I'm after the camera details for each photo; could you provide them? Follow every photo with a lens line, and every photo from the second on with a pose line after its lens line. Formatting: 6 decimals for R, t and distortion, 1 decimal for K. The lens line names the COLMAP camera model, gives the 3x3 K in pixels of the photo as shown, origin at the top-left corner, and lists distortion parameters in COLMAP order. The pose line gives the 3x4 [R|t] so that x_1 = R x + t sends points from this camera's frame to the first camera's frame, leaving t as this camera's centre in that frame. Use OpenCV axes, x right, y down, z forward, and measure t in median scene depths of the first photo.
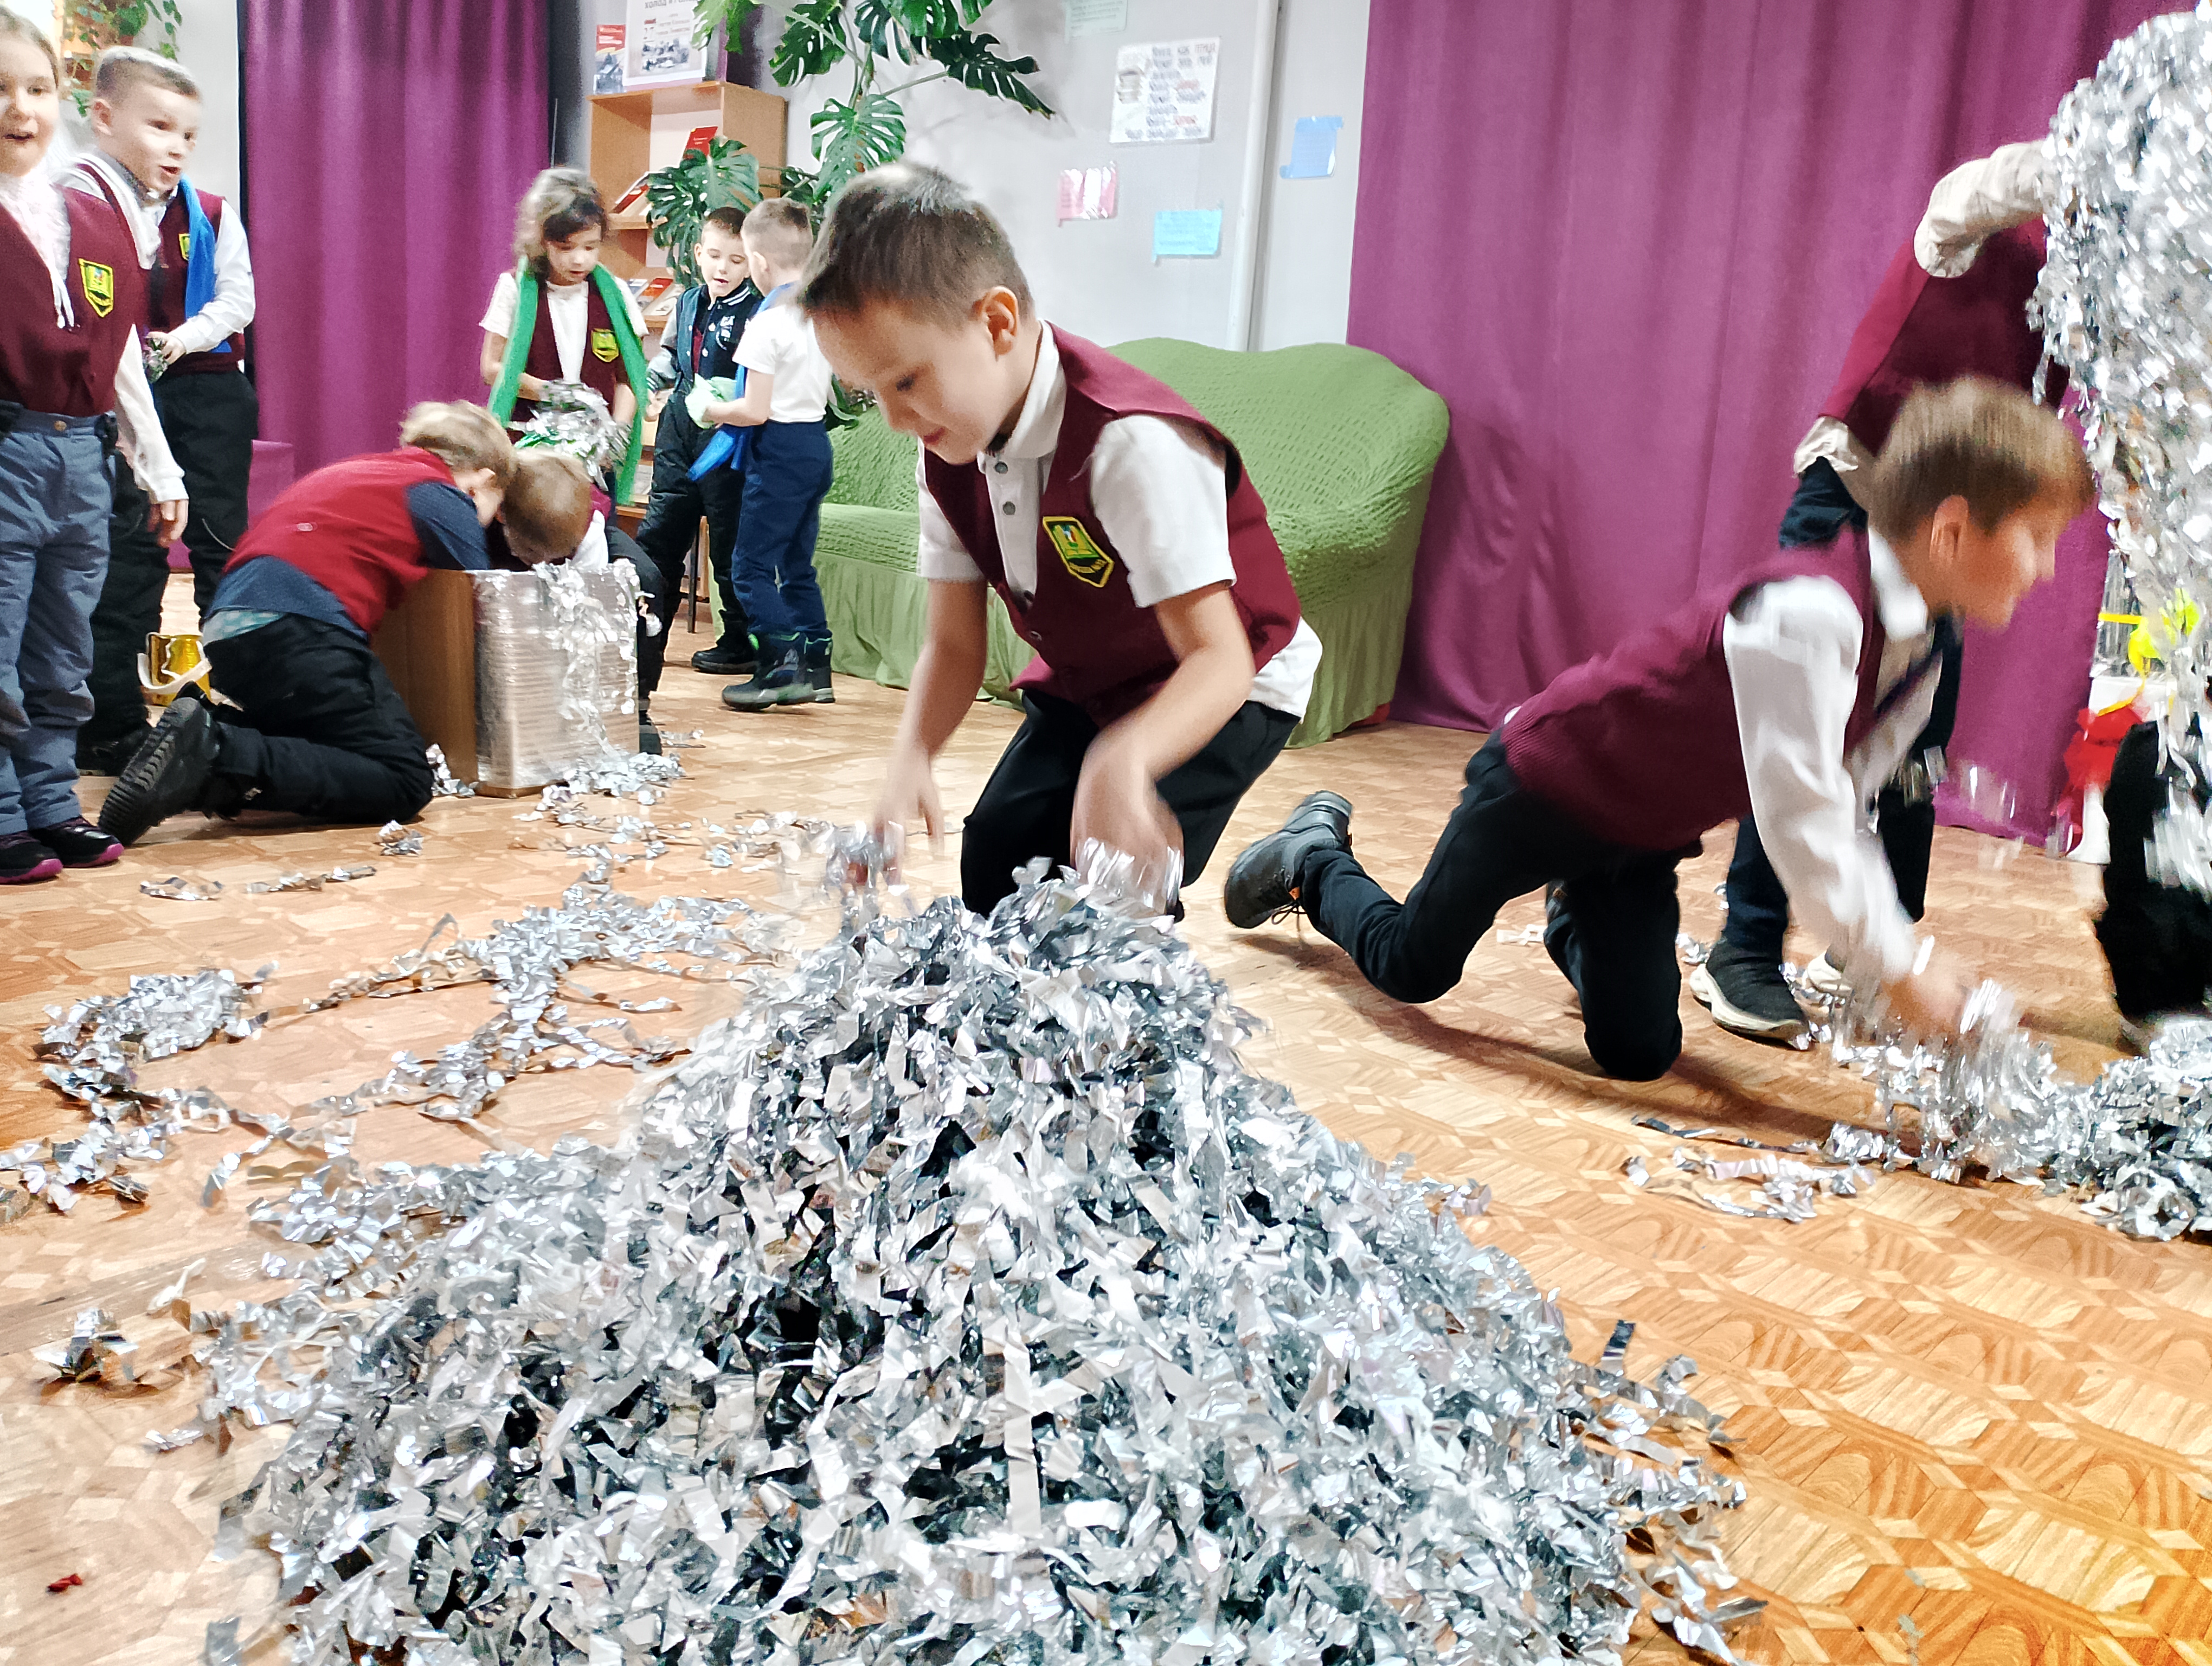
lens RADIAL K [[1770.9, 0, 1124.7], [0, 1770.9, 829.1], [0, 0, 1]] dist [0.022646, -0.082294]
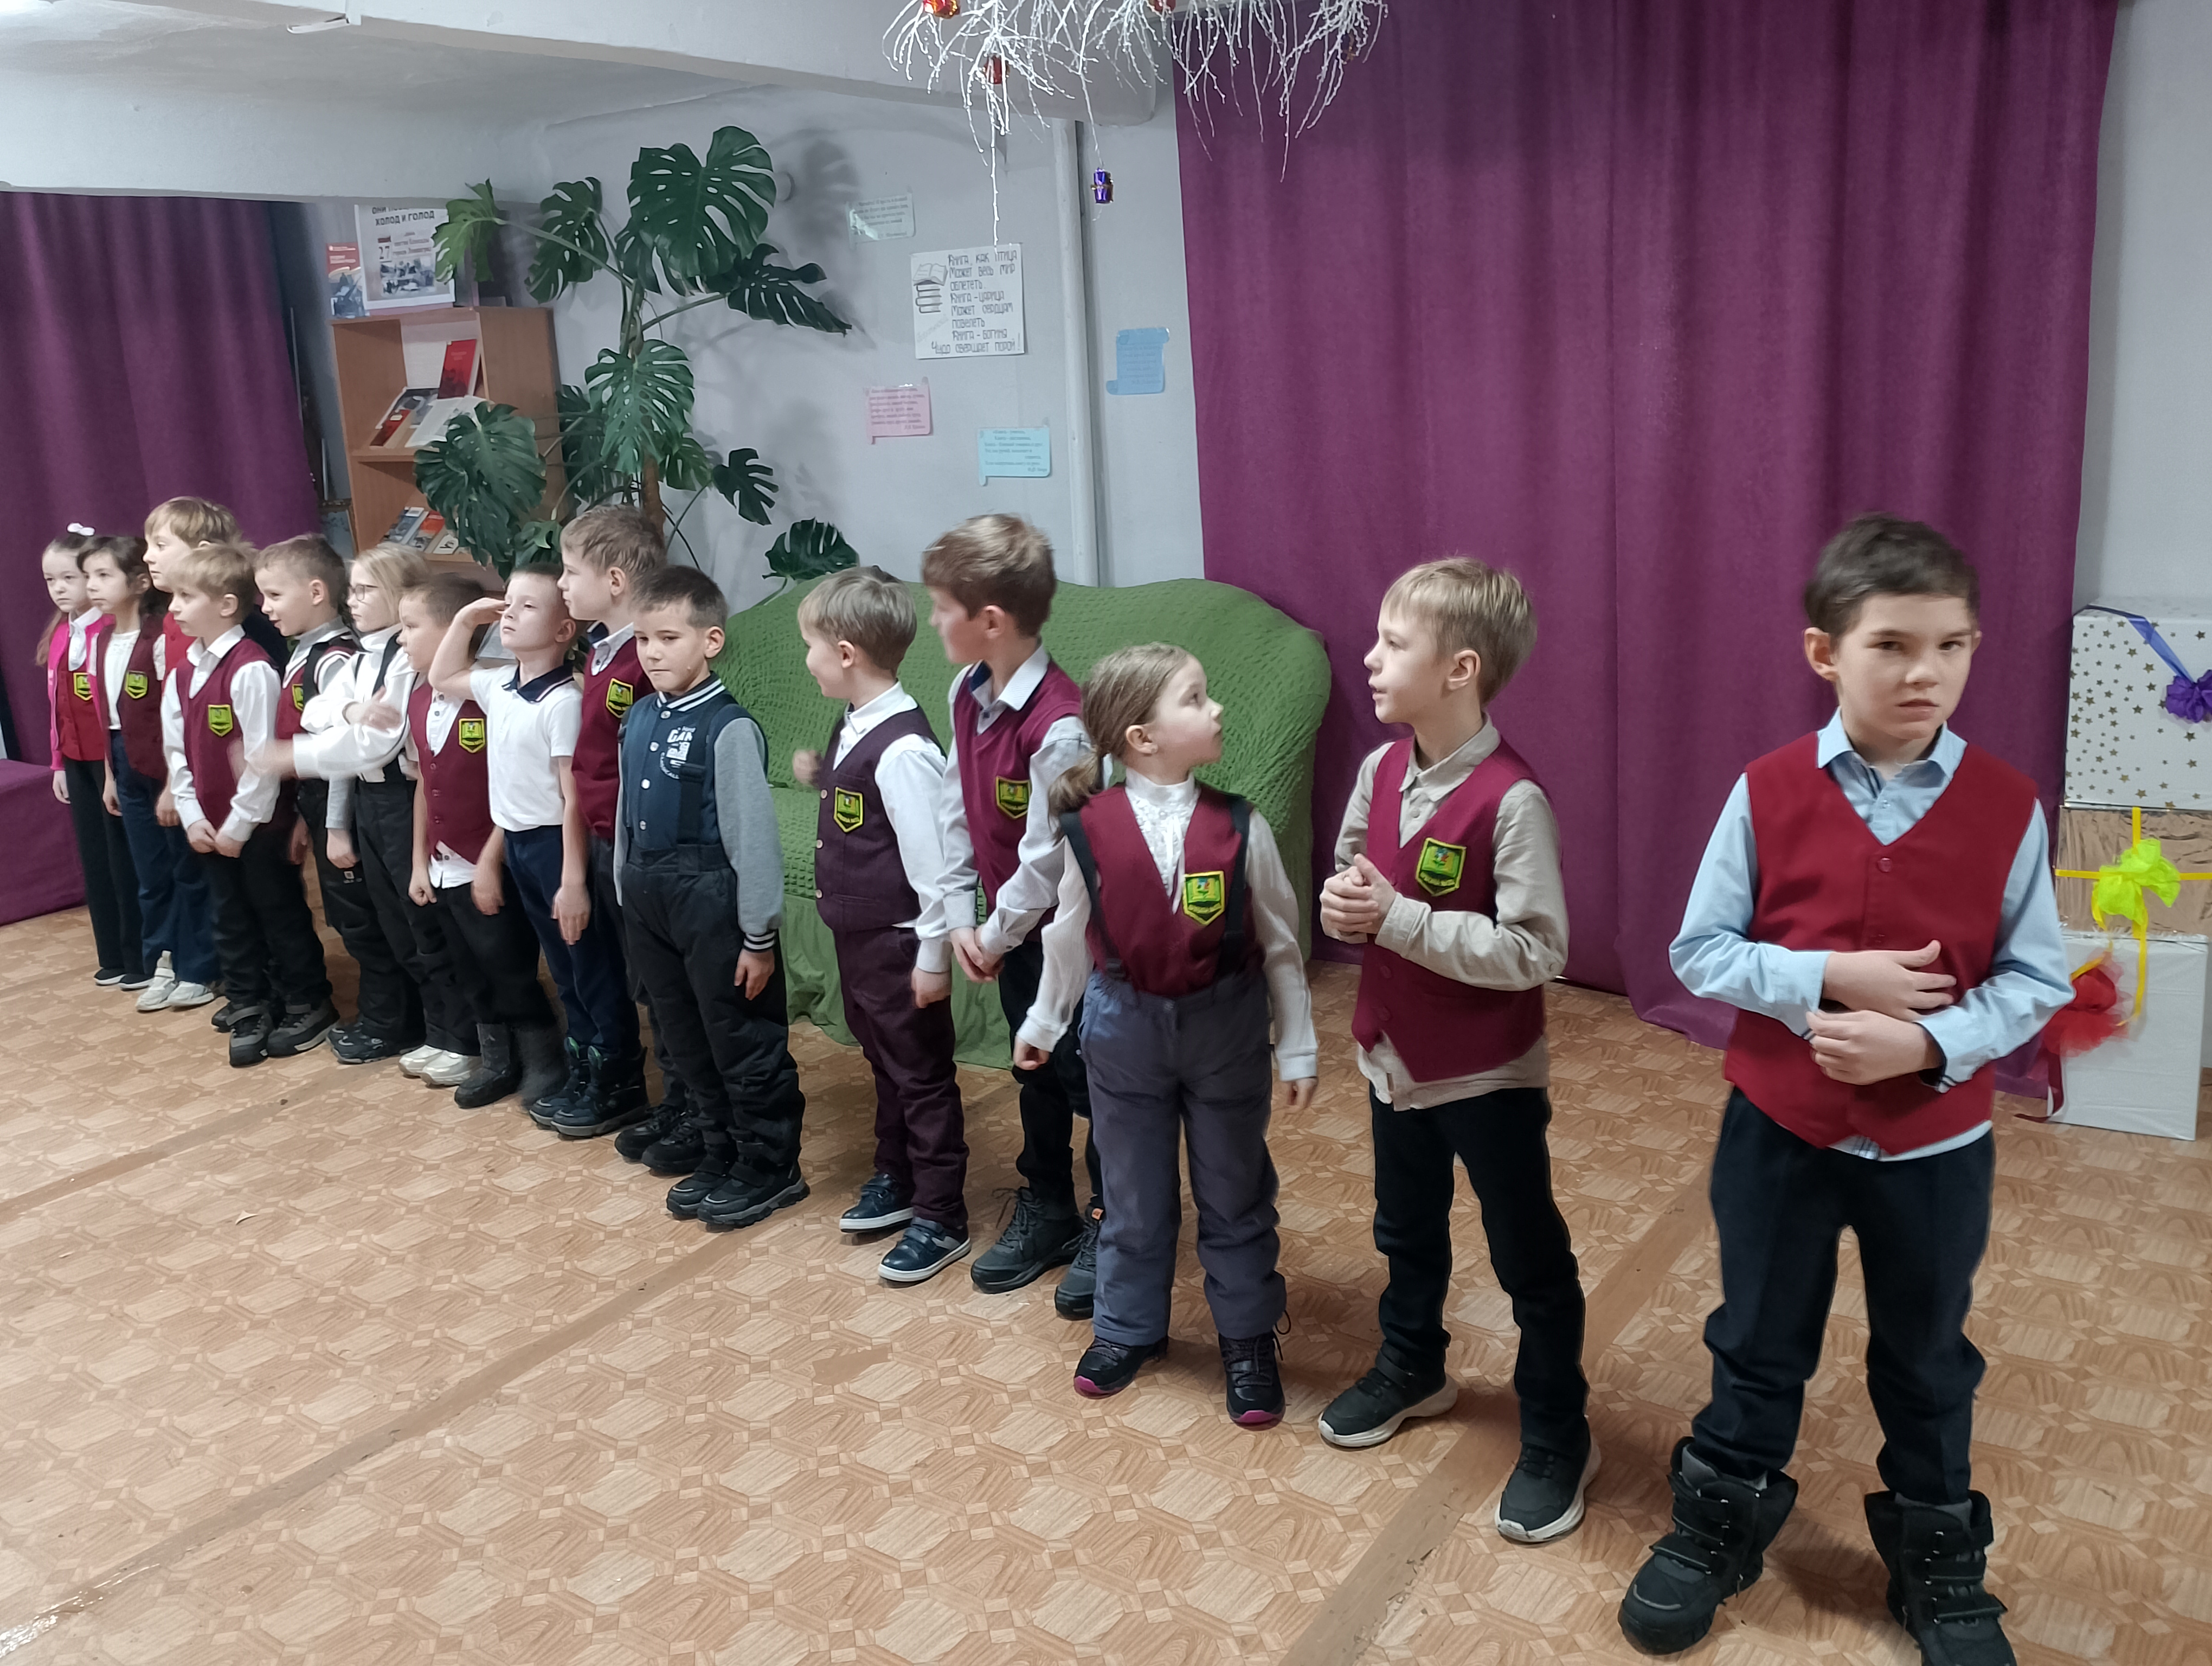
lens RADIAL K [[1770.9, 0, 1124.7], [0, 1770.9, 829.1], [0, 0, 1]] dist [0.022646, -0.082294]
pose [[0.986734, -0.142866, 0.077107, -0.007119], [0.140062, 0.989308, 0.040652, -0.167844], [-0.082091, -0.029313, 0.996194, 0.064186]]
